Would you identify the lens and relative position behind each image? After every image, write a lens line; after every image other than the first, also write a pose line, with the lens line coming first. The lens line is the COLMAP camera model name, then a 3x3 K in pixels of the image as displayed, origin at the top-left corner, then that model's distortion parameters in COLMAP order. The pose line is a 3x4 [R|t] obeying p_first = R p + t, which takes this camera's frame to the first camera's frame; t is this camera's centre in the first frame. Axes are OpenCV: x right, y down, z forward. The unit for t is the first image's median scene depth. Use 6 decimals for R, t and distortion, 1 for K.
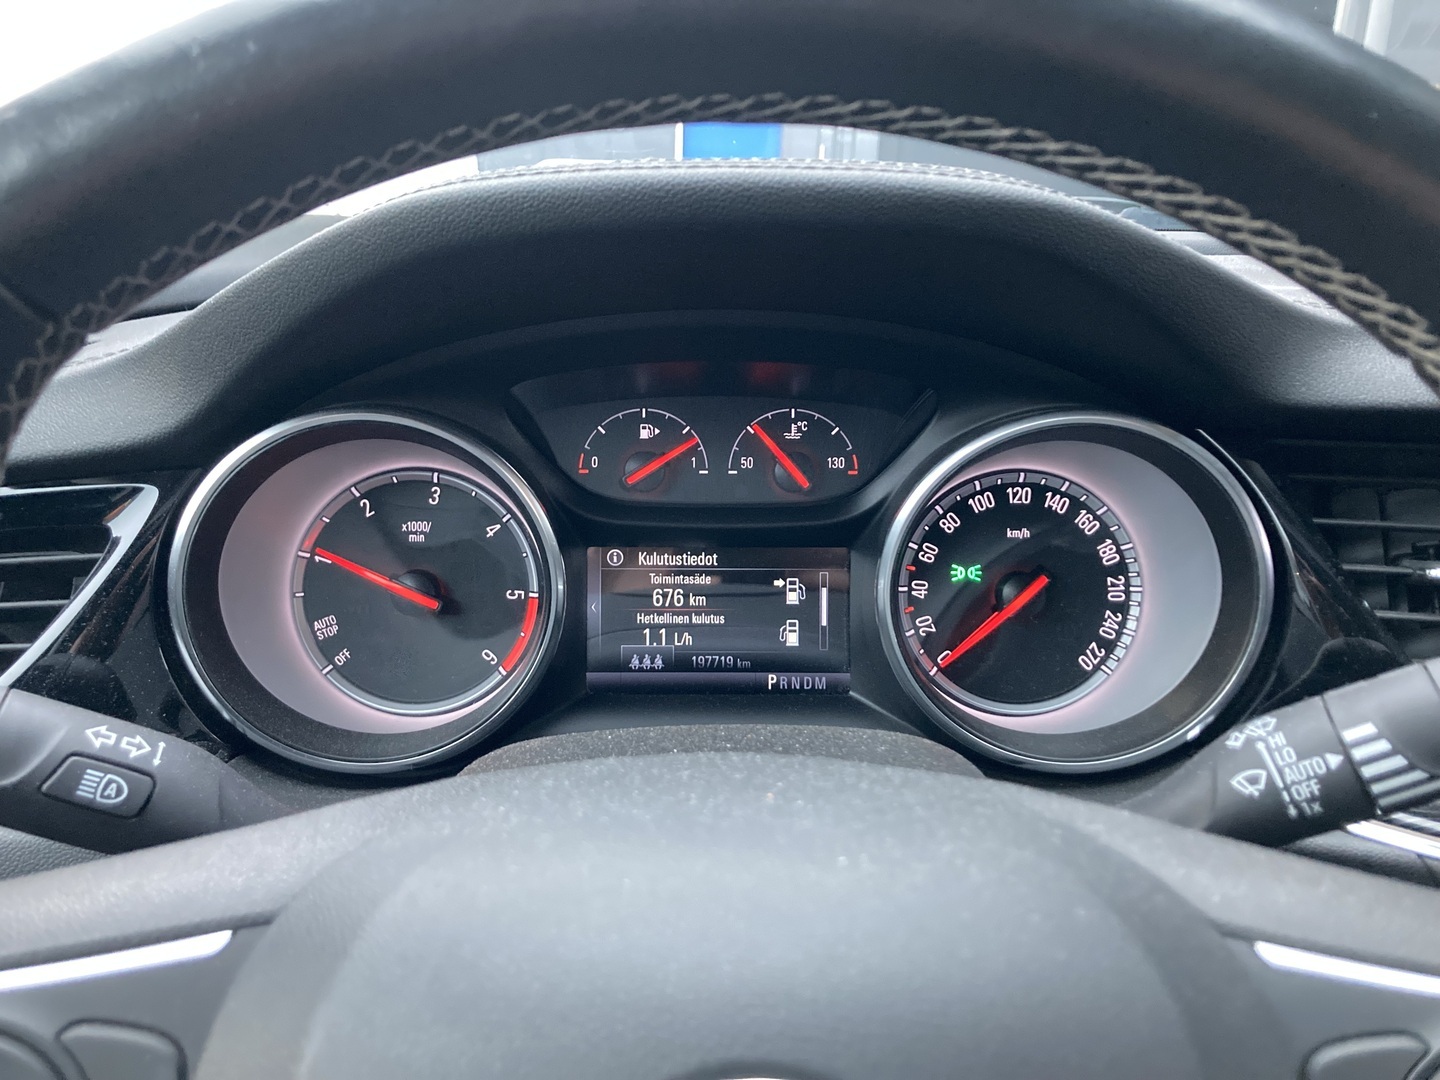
lens RADIAL K [[1174.8, 0, 719.4], [0, 1174.8, 540.2], [0, 0, 1]] dist [-0.003409, 0.002832]
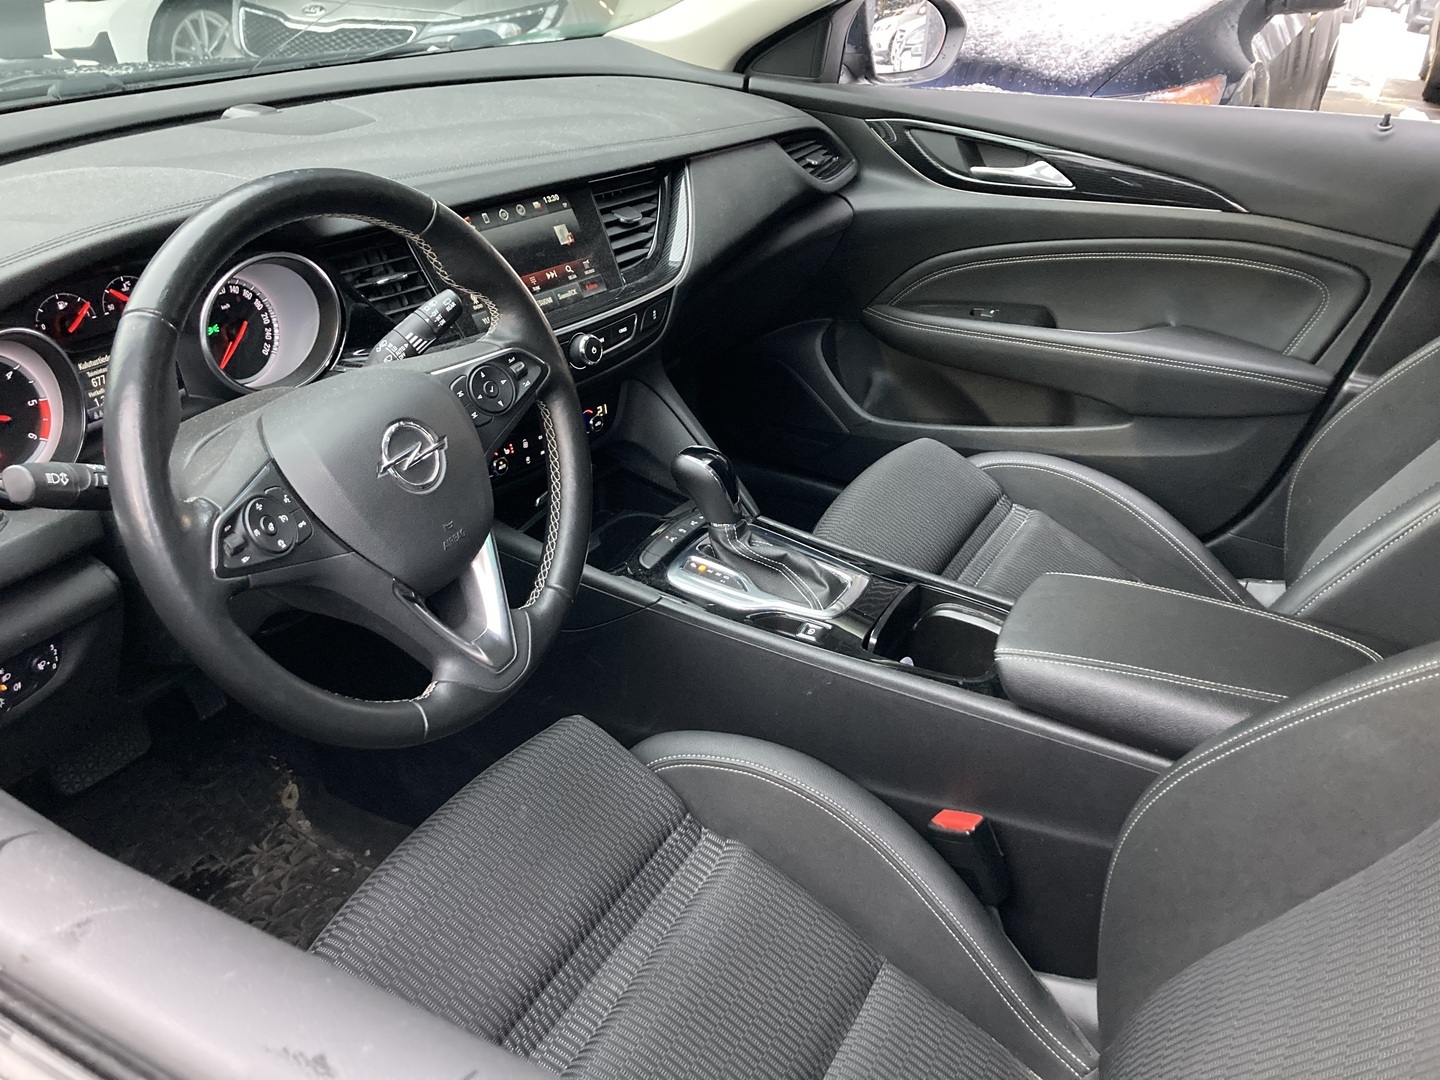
lens RADIAL K [[1174.8, 0, 719.9], [0, 1174.8, 539.9], [0, 0, 1]] dist [-0.003409, 0.002832]
pose [[0.471562, -0.417241, 0.776878, -1.270175], [0.190915, 0.908392, 0.371989, -0.261364], [-0.860919, -0.027098, 0.508021, -1.020910]]
